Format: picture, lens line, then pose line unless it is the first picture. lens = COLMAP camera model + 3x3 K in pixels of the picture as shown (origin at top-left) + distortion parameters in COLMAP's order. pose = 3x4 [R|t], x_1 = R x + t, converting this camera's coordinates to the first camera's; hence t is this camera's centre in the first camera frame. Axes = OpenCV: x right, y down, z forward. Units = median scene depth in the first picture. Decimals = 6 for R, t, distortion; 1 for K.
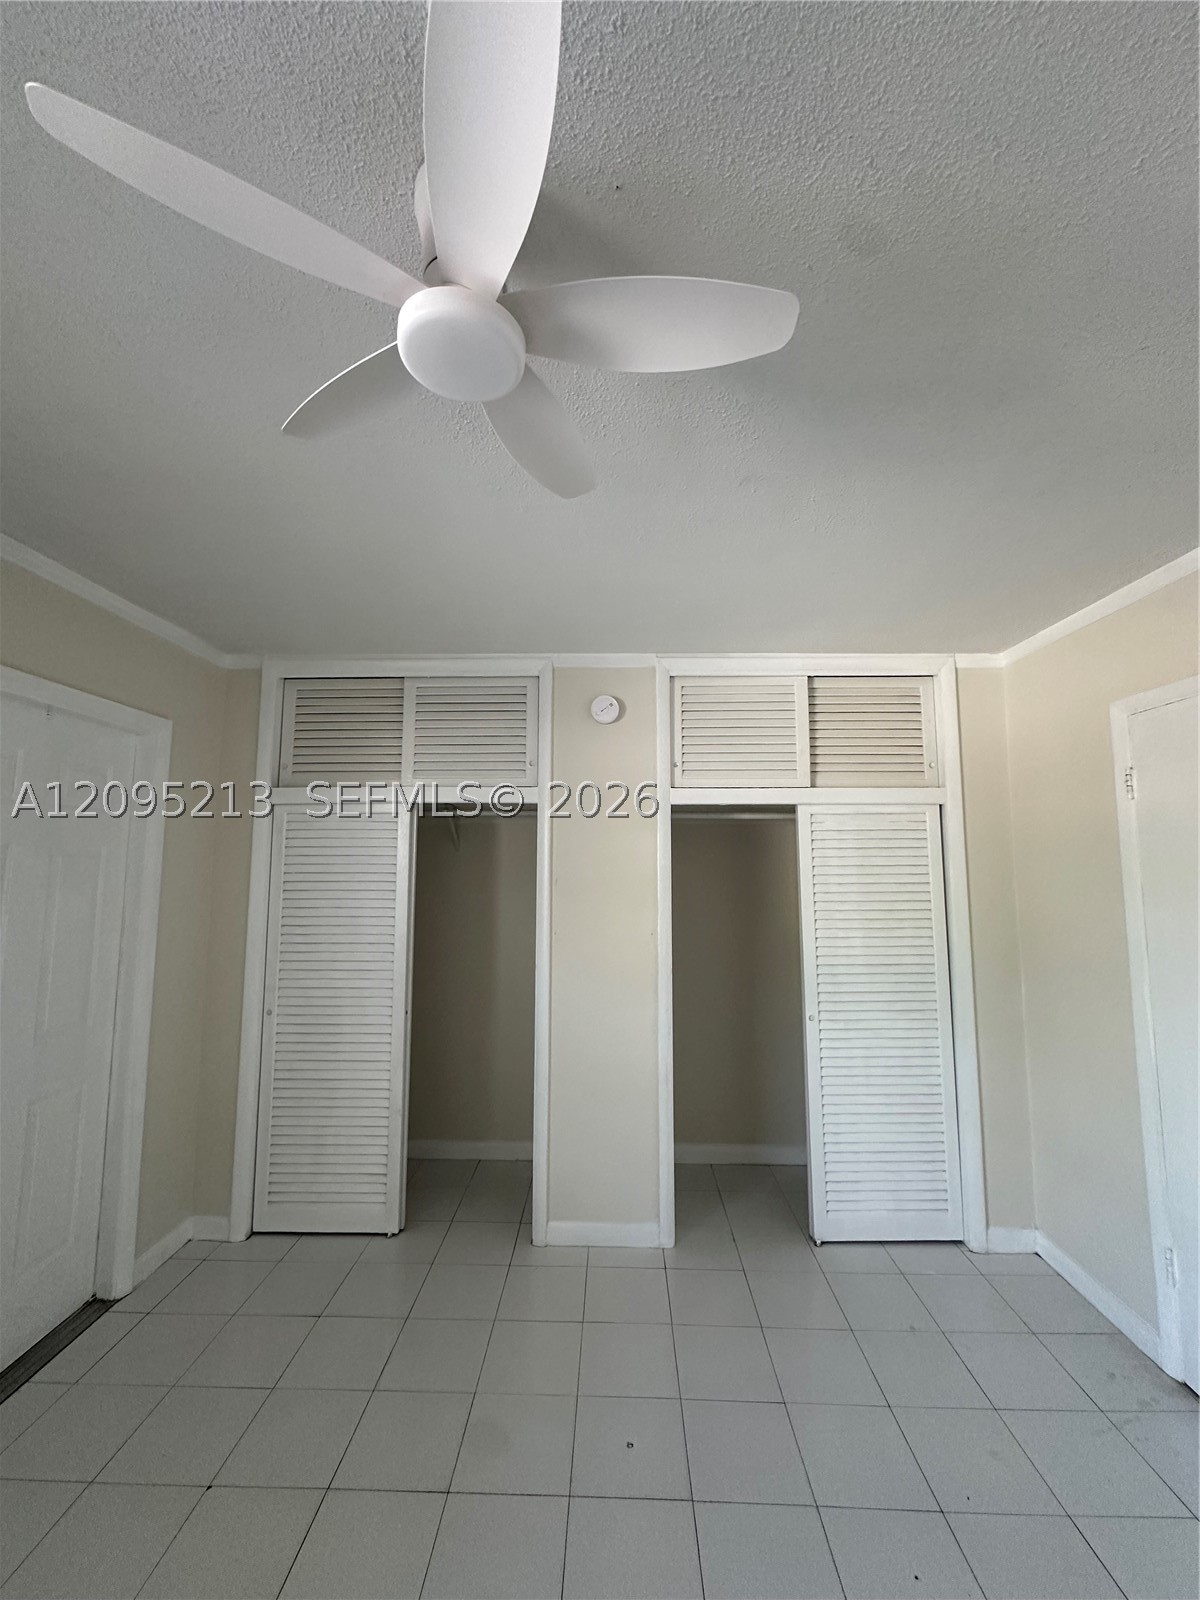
lens RADIAL K [[638.4, 0, 599.3], [0, 638.4, 801.6], [0, 0, 1]] dist [-0.001628, -0.000140]
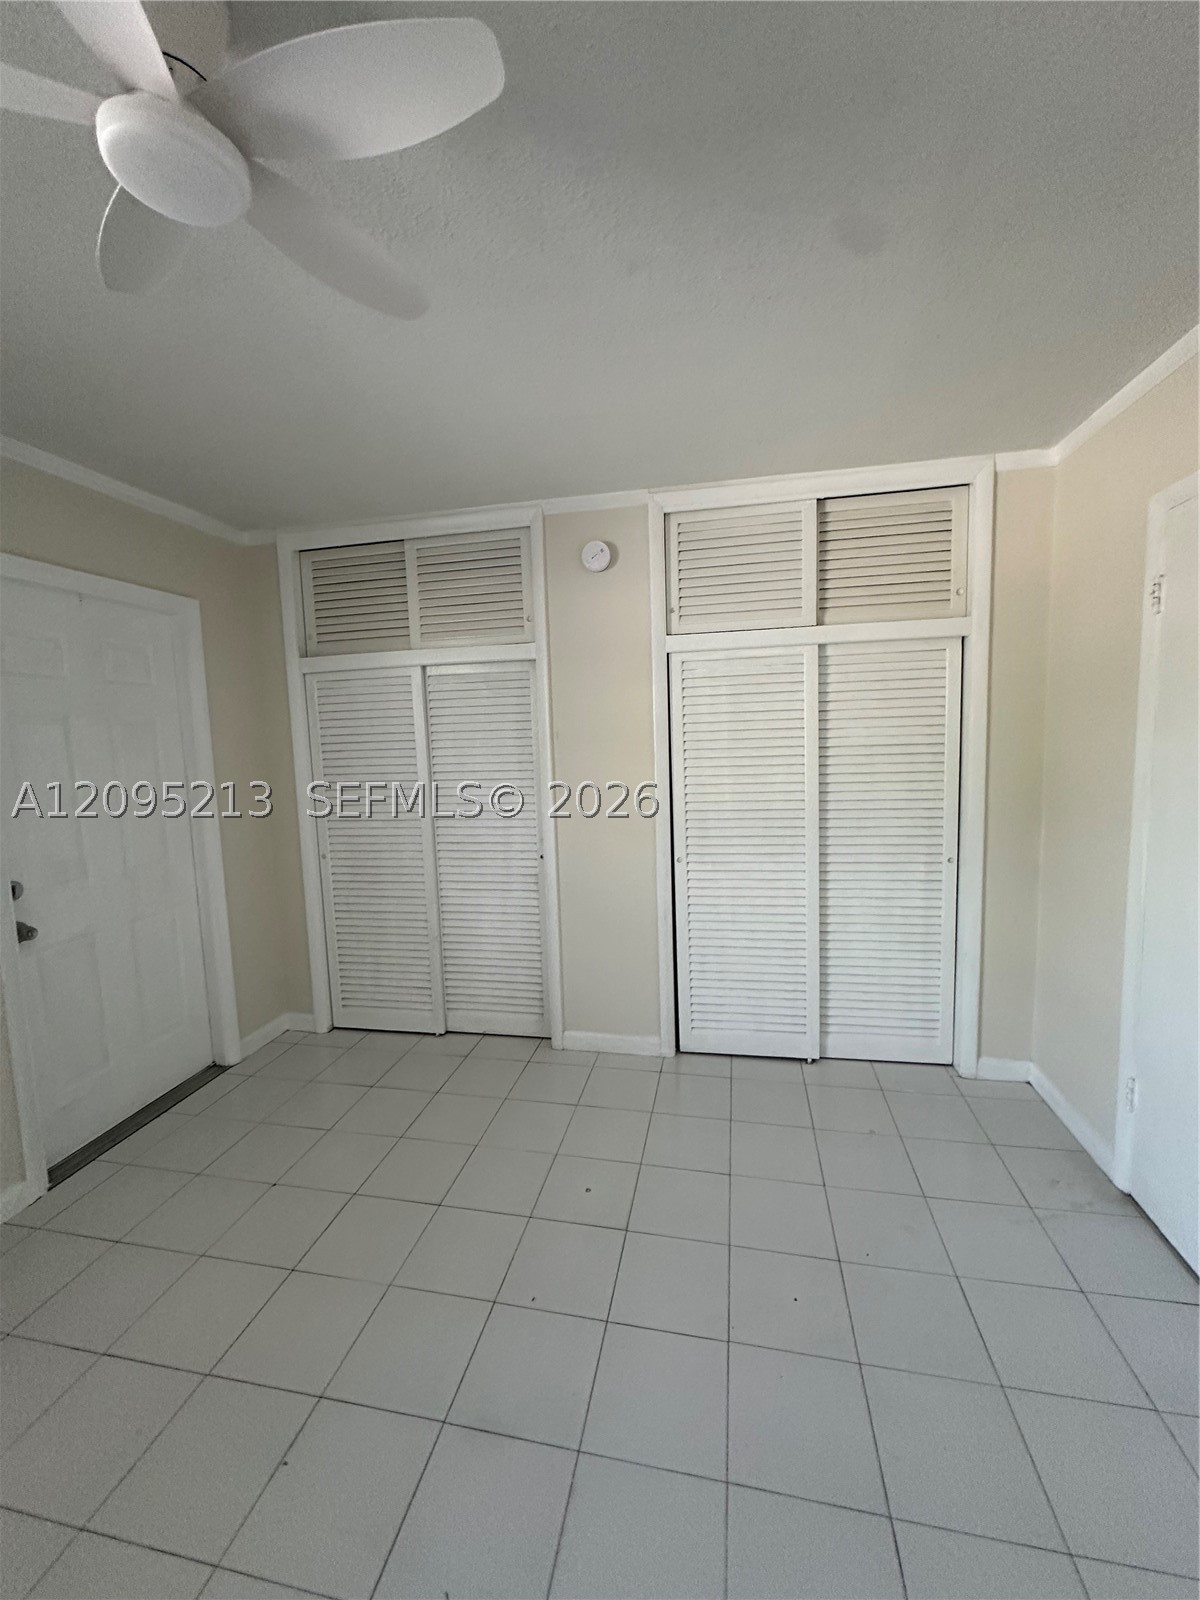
lens RADIAL K [[640.7, 0, 600.0], [0, 640.7, 800.0], [0, 0, 1]] dist [-0.004562, 0.000339]
pose [[0.983549, -0.015149, -0.180007, 0.183513], [0.051709, 0.978389, 0.200201, 0.023228], [0.173084, -0.206215, 0.963077, -0.011263]]
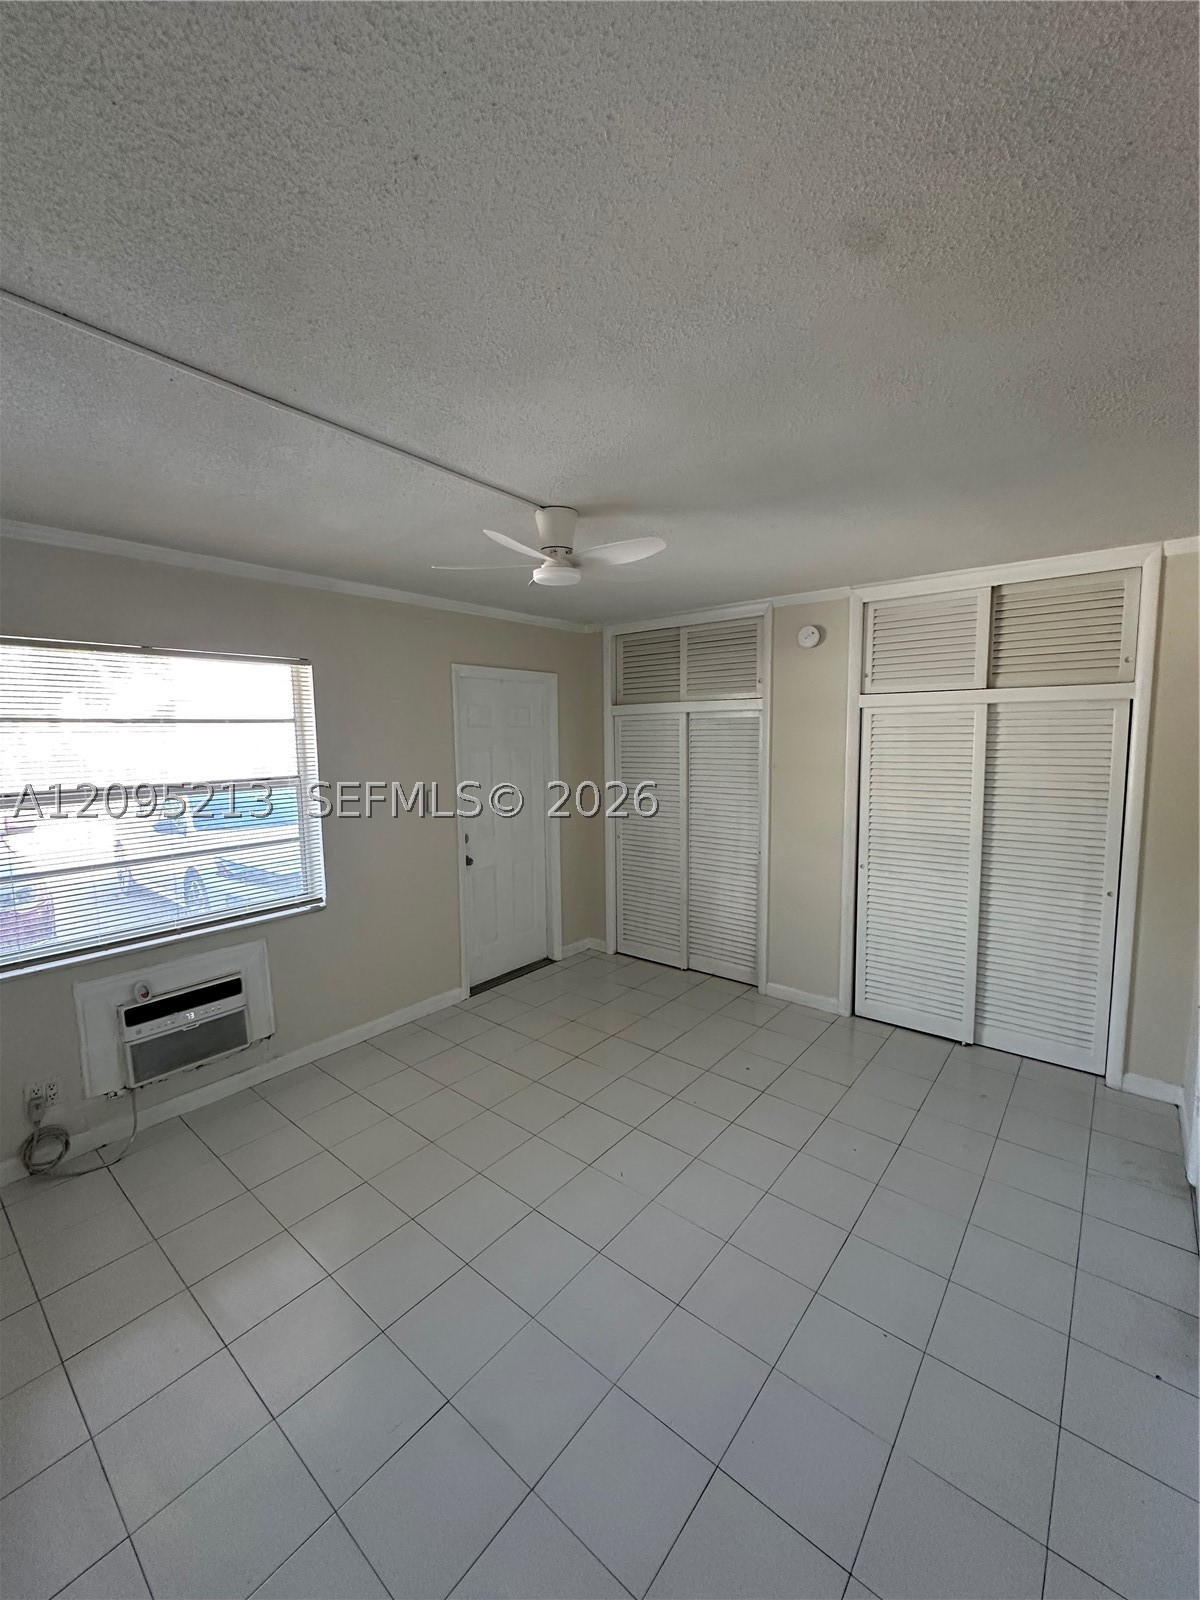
lens RADIAL K [[641.7, 0, 598.4], [0, 641.7, 798.5], [0, 0, 1]] dist [-0.003605, 0.000510]
pose [[0.786206, 0.051982, -0.615774, 0.500151], [0.075459, 0.980923, 0.179152, -0.086956], [0.613340, -0.187316, 0.767285, -0.346495]]
